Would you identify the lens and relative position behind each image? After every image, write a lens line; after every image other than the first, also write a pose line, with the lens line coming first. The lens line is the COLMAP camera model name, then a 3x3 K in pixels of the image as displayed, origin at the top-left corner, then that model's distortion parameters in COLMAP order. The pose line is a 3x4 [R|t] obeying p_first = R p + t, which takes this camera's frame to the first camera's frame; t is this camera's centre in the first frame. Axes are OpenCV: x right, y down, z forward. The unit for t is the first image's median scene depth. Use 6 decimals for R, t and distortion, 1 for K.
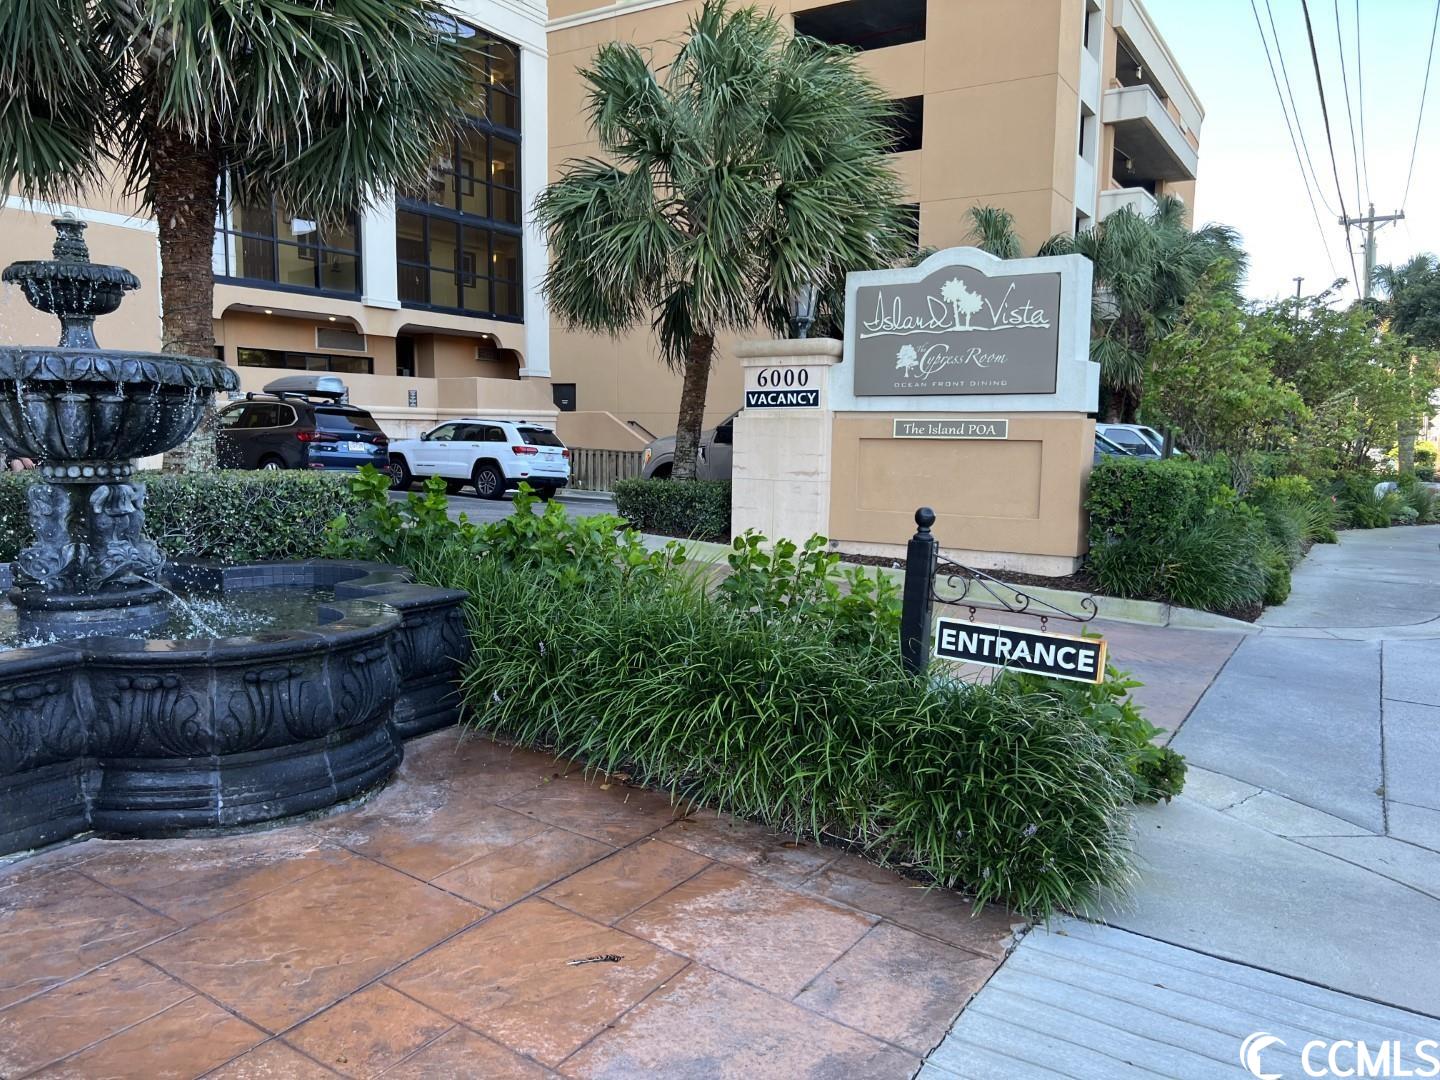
lens RADIAL K [[1087.4, 0, 723.2], [0, 1087.4, 542.4], [0, 0, 1]] dist [0.013100, 0.000462]
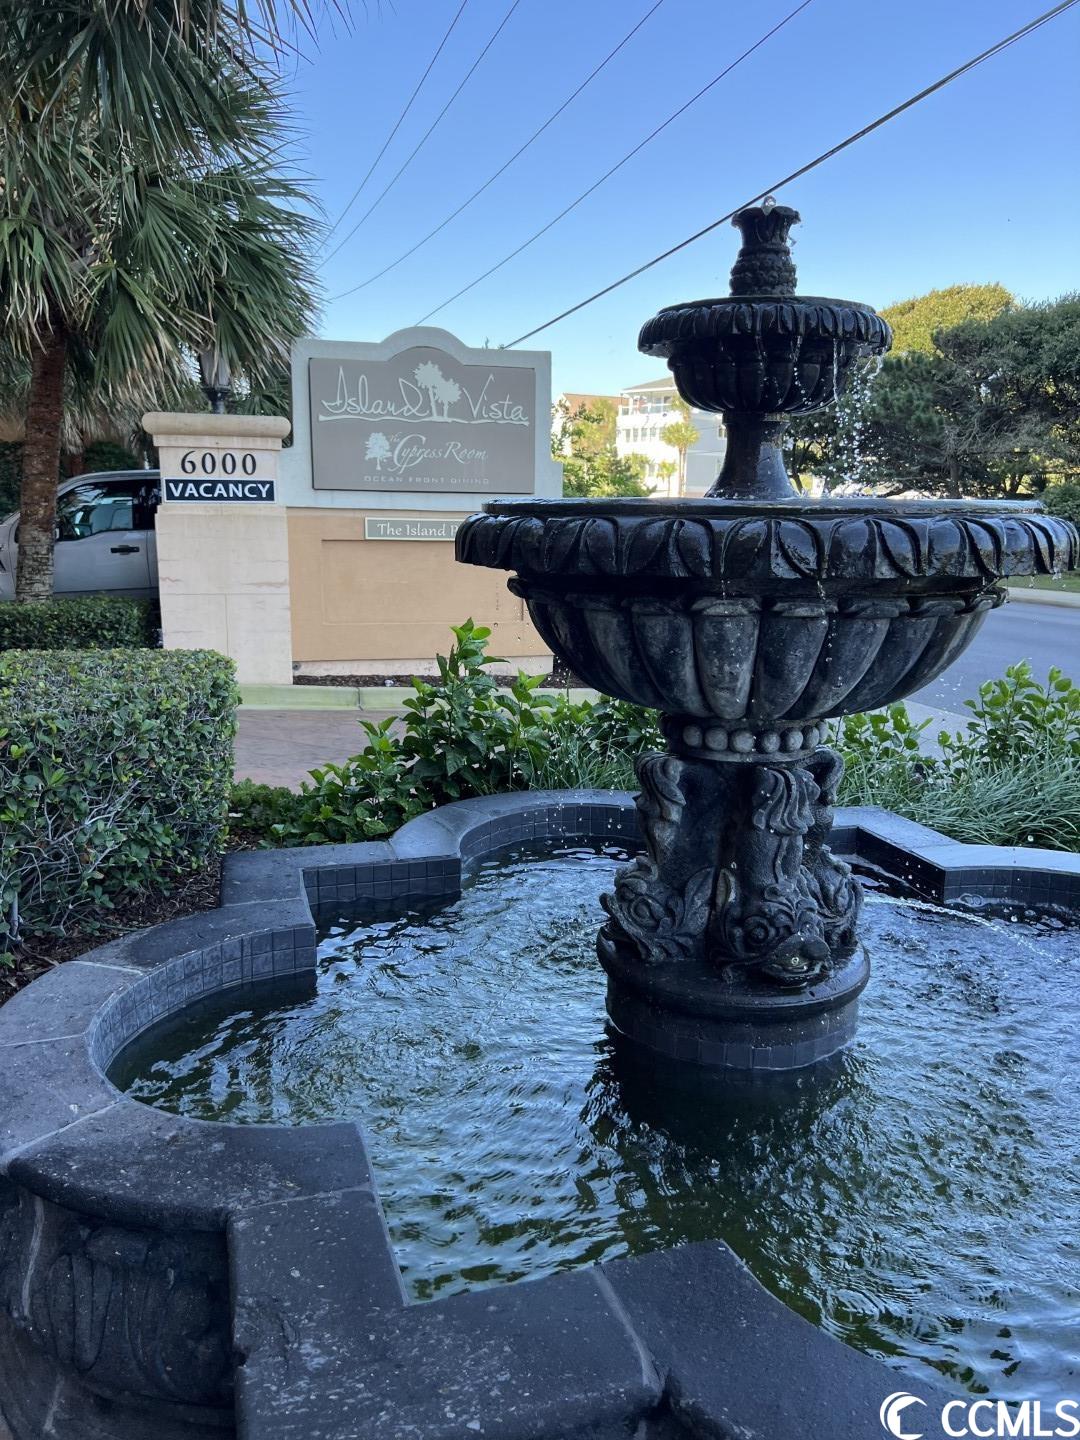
lens RADIAL K [[1087.4, 0, 543.7], [0, 1087.4, 720.6], [0, 0, 1]] dist [0.013100, 0.000462]
pose [[0.643748, -0.146598, 0.751064, -0.421559], [0.065013, 0.988407, 0.137201, -0.061036], [-0.762471, -0.039494, 0.645816, 0.308098]]
